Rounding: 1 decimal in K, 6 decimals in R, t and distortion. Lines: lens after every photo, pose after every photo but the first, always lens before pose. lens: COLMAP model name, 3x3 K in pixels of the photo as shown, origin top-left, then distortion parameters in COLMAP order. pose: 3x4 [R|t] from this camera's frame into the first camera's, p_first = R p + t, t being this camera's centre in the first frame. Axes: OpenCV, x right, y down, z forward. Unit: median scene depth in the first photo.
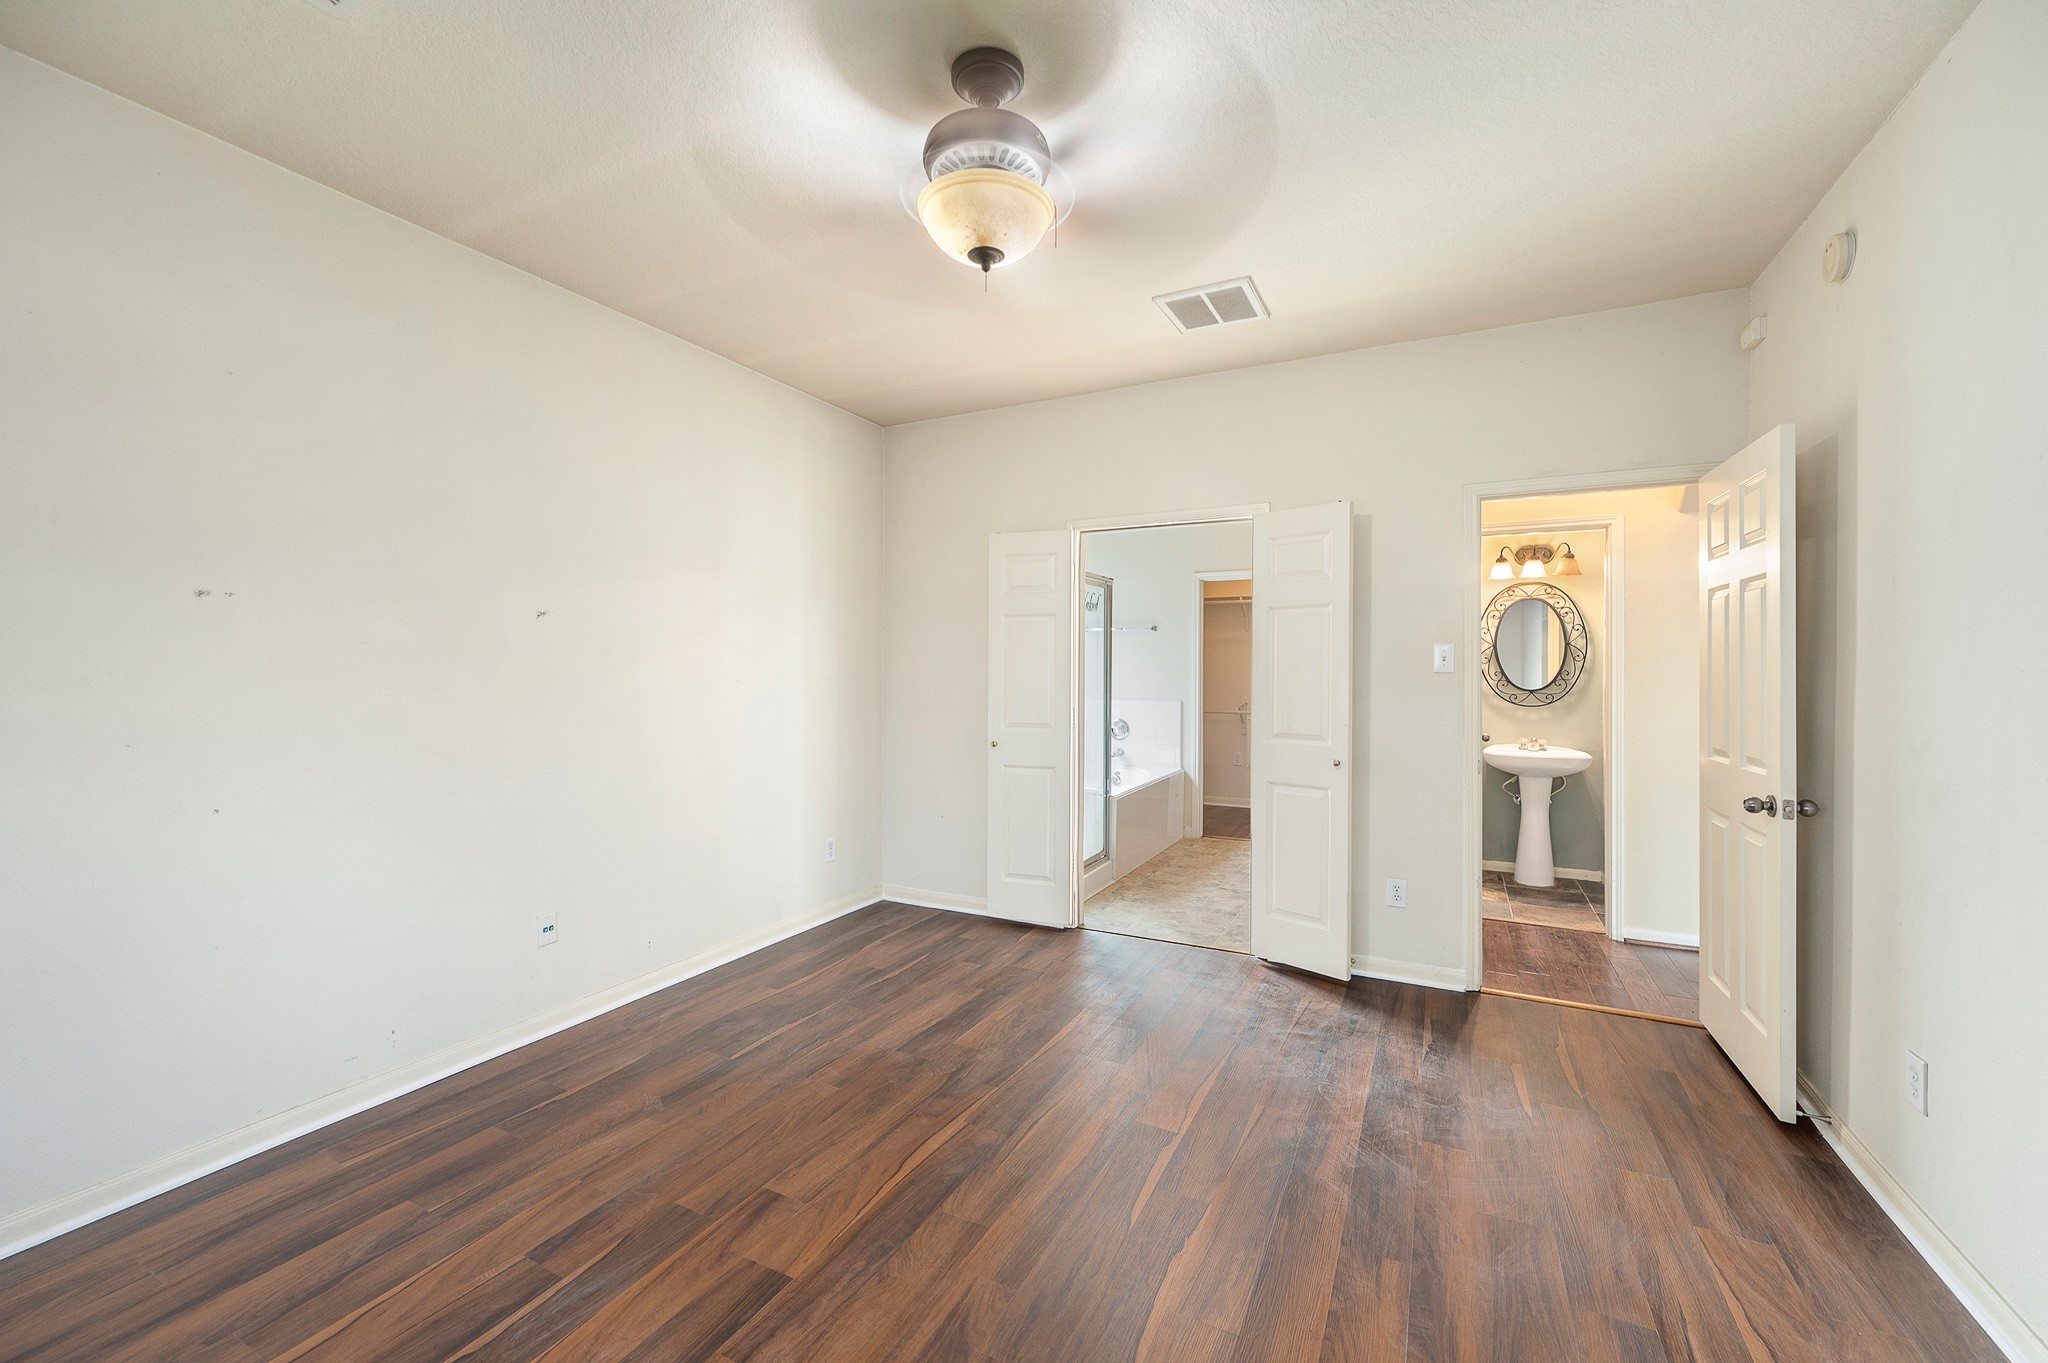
lens RADIAL K [[806.3, 0, 1034.5], [0, 806.3, 672.9], [0, 0, 1]] dist [0.001314, 0.000114]
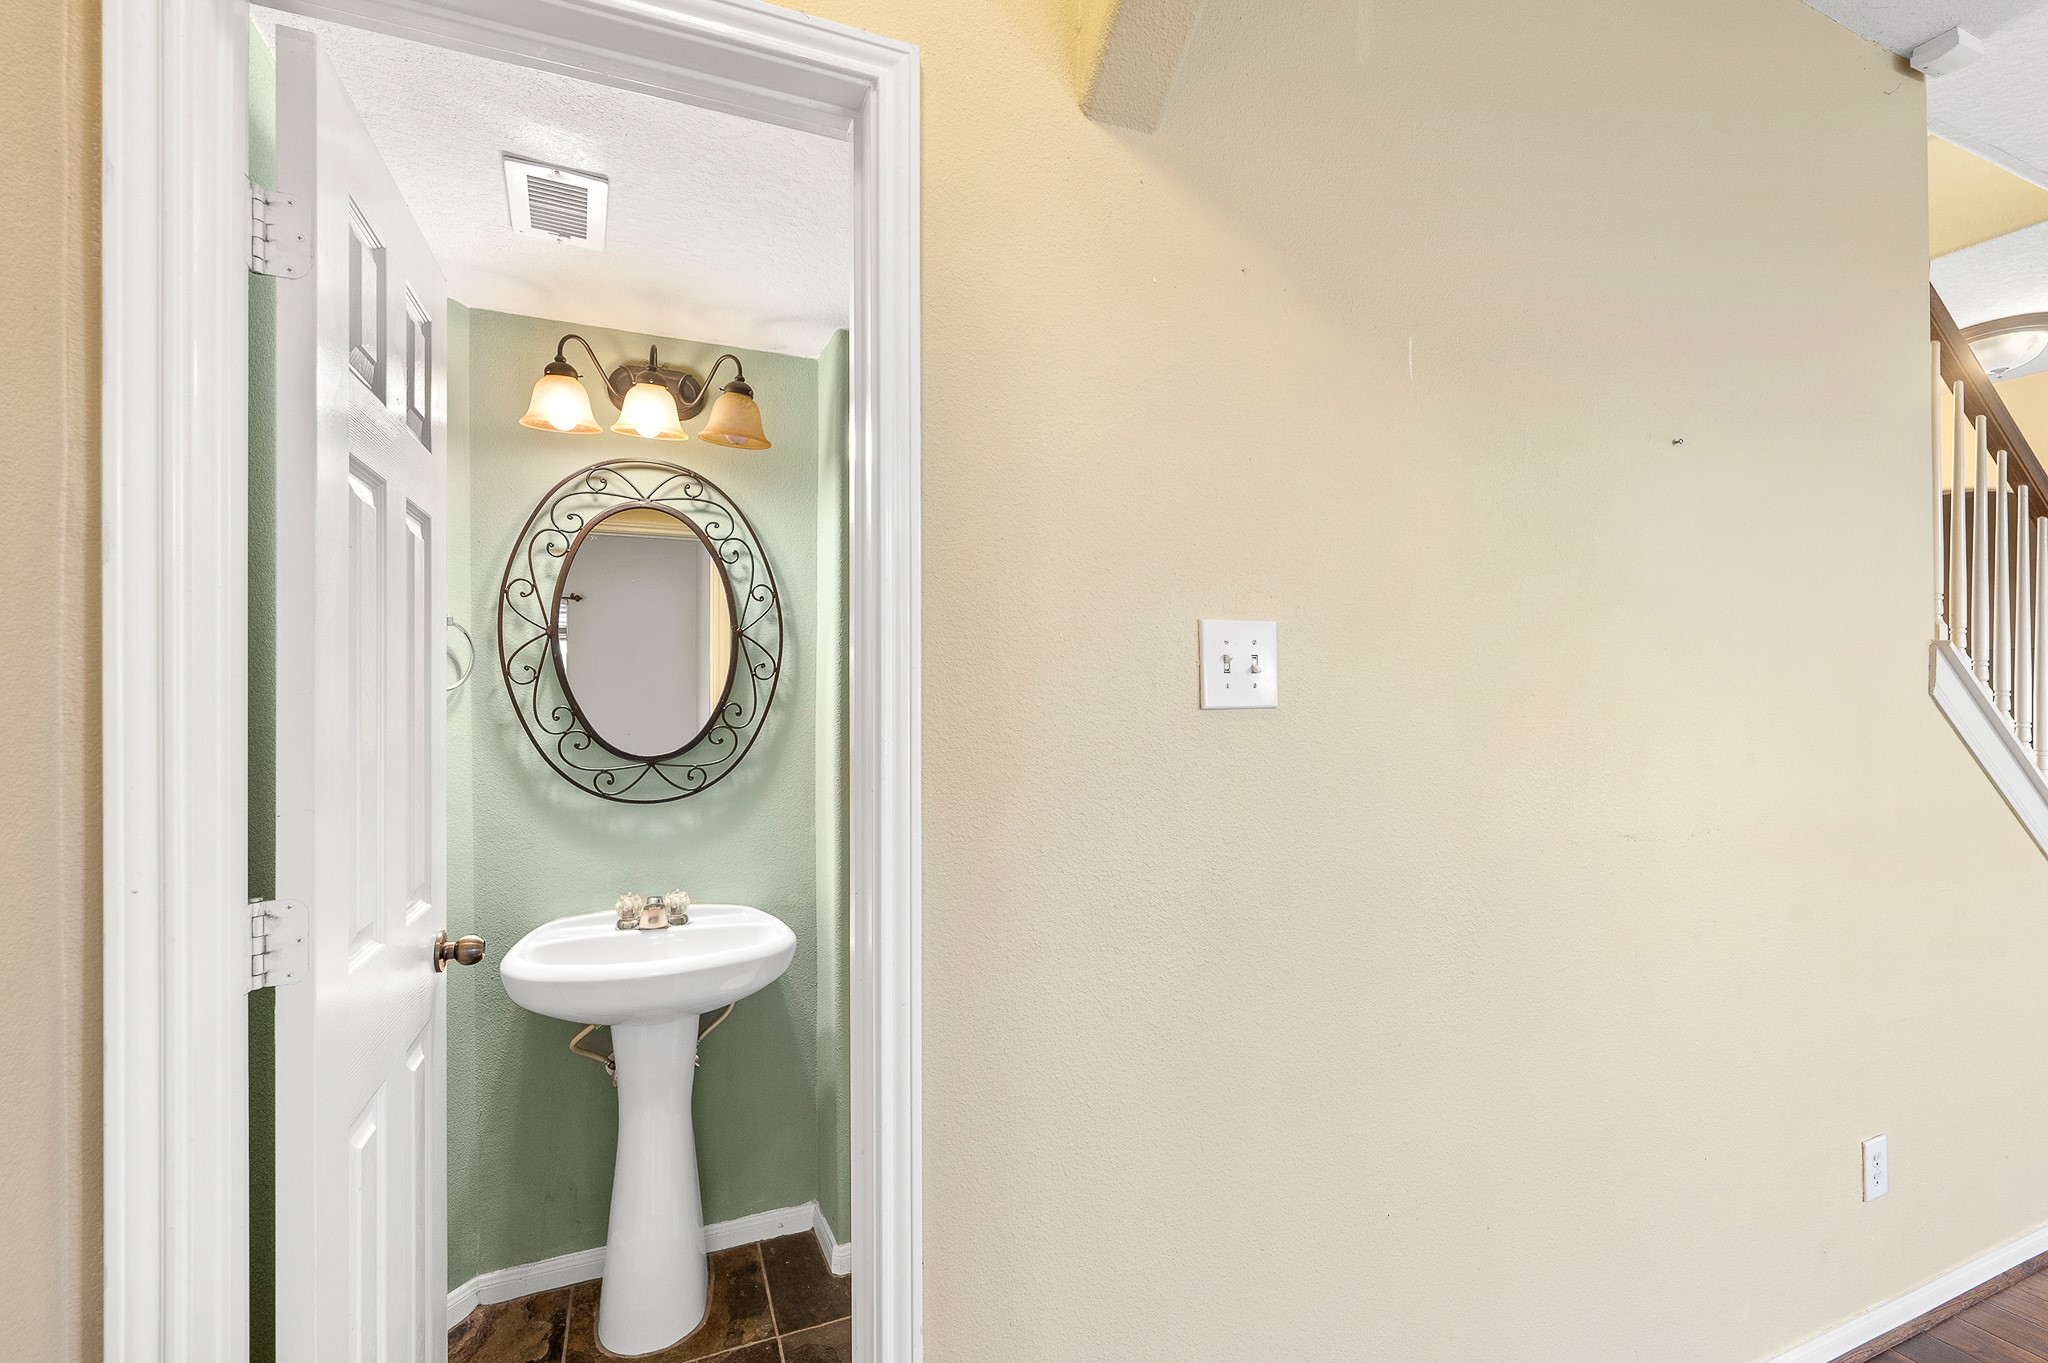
lens RADIAL K [[883.8, 0, 1037.5], [0, 883.8, 691.6], [0, 0, 1]] dist [0.000168, 0.000011]
pose [[0.626149, 0.001391, 0.779702, 0.405167], [0.006003, 0.999960, -0.006605, -0.004850], [-0.779680, 0.008816, 0.626116, 0.601189]]
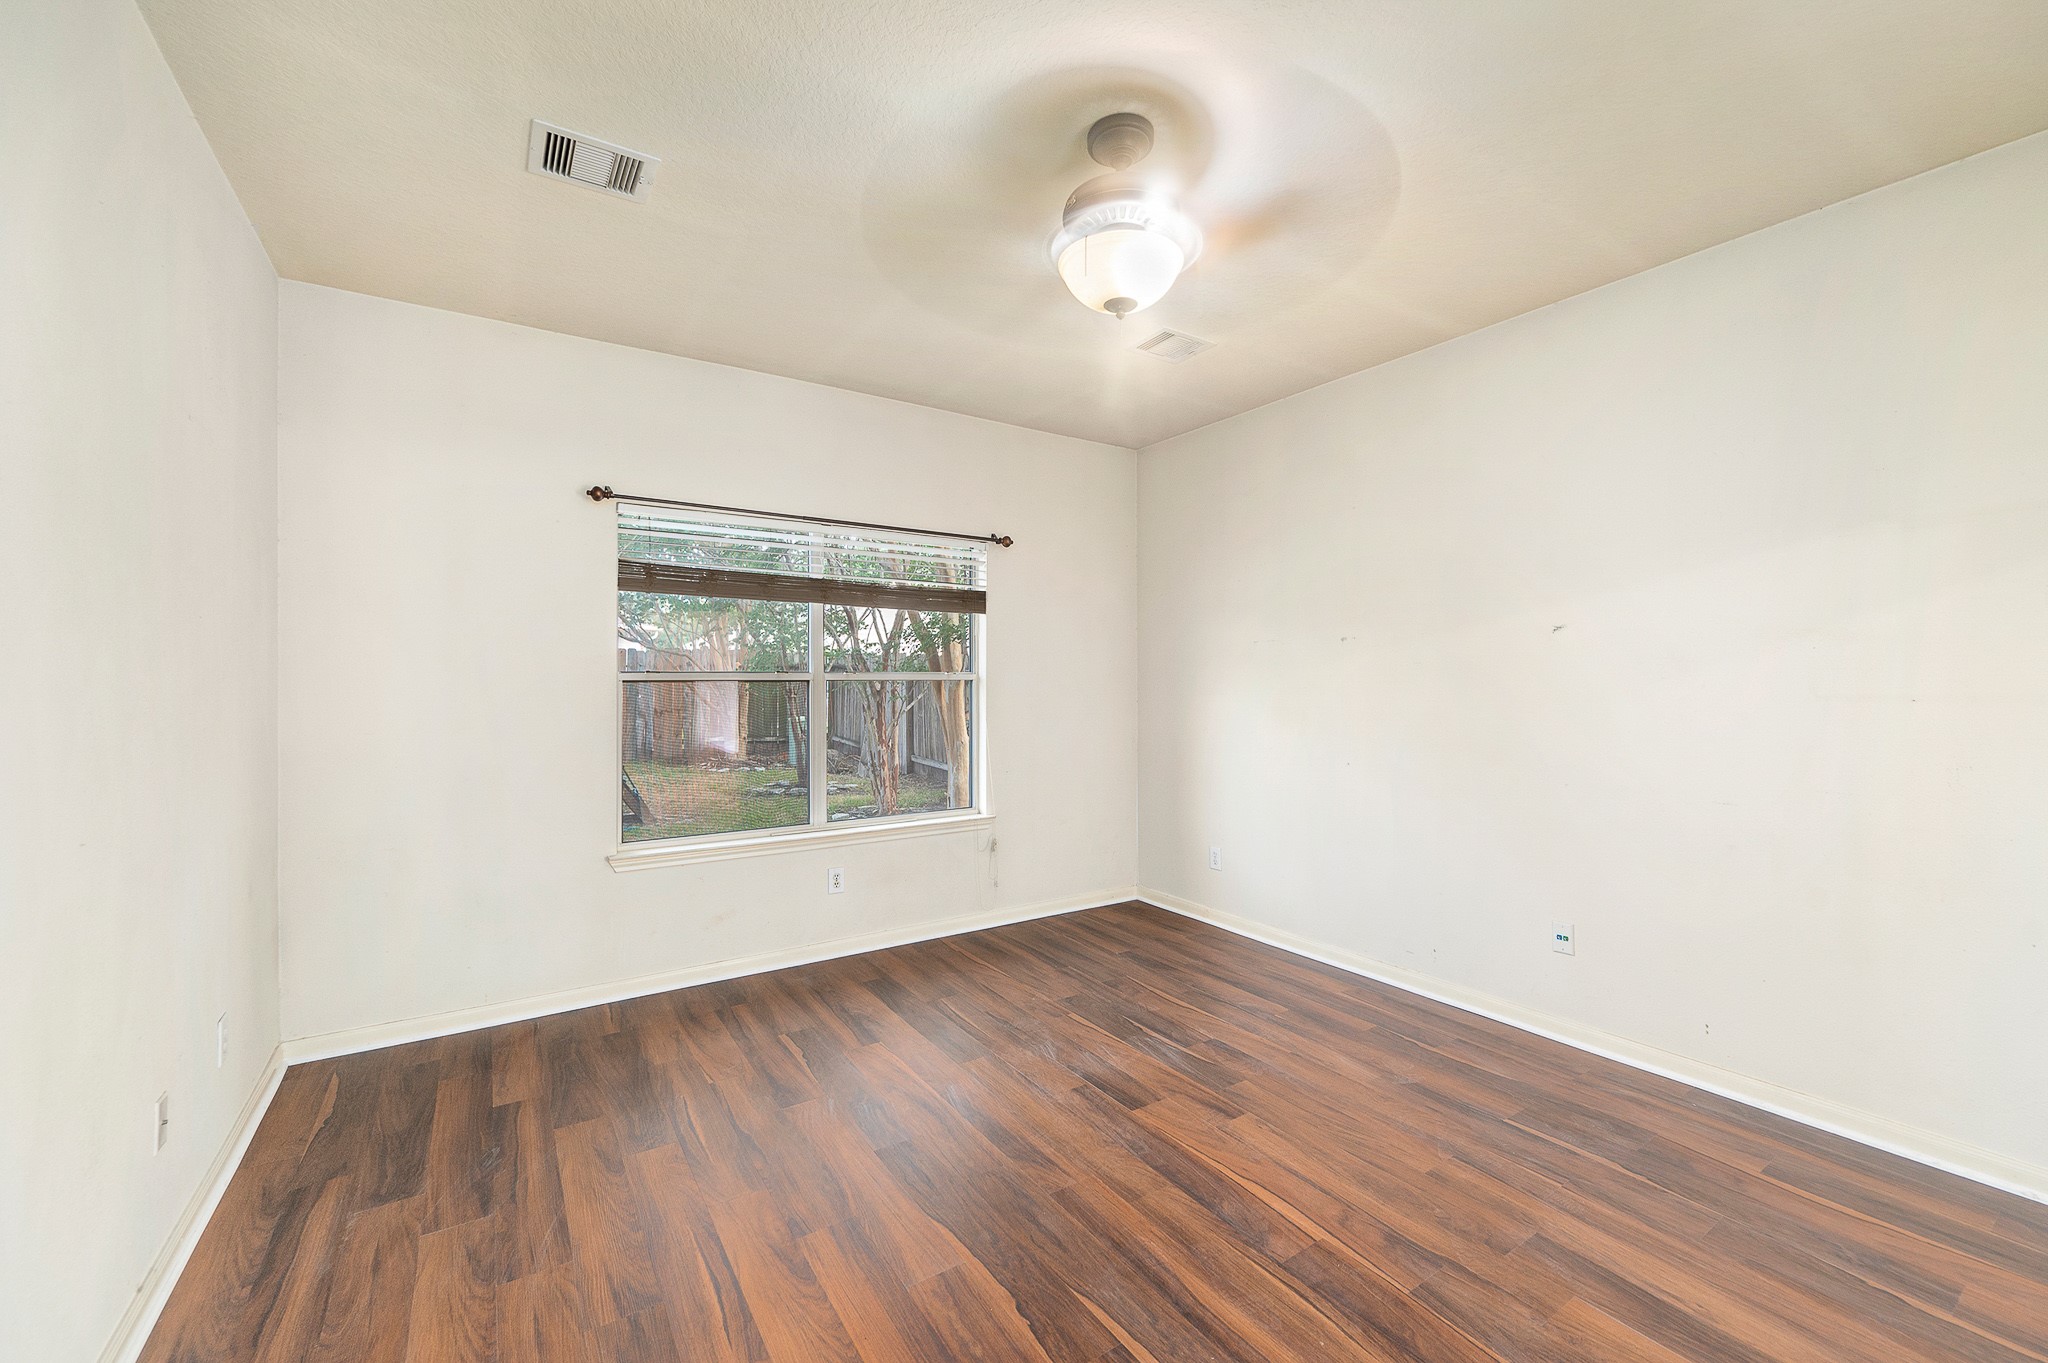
lens RADIAL K [[806.3, 0, 1024.3], [0, 806.3, 672.9], [0, 0, 1]] dist [0.001314, 0.000114]
pose [[-0.485755, -0.010644, -0.874030, 1.147656], [-0.004854, 0.999943, -0.009480, -0.003177], [0.874082, -0.000363, -0.485779, 1.685660]]
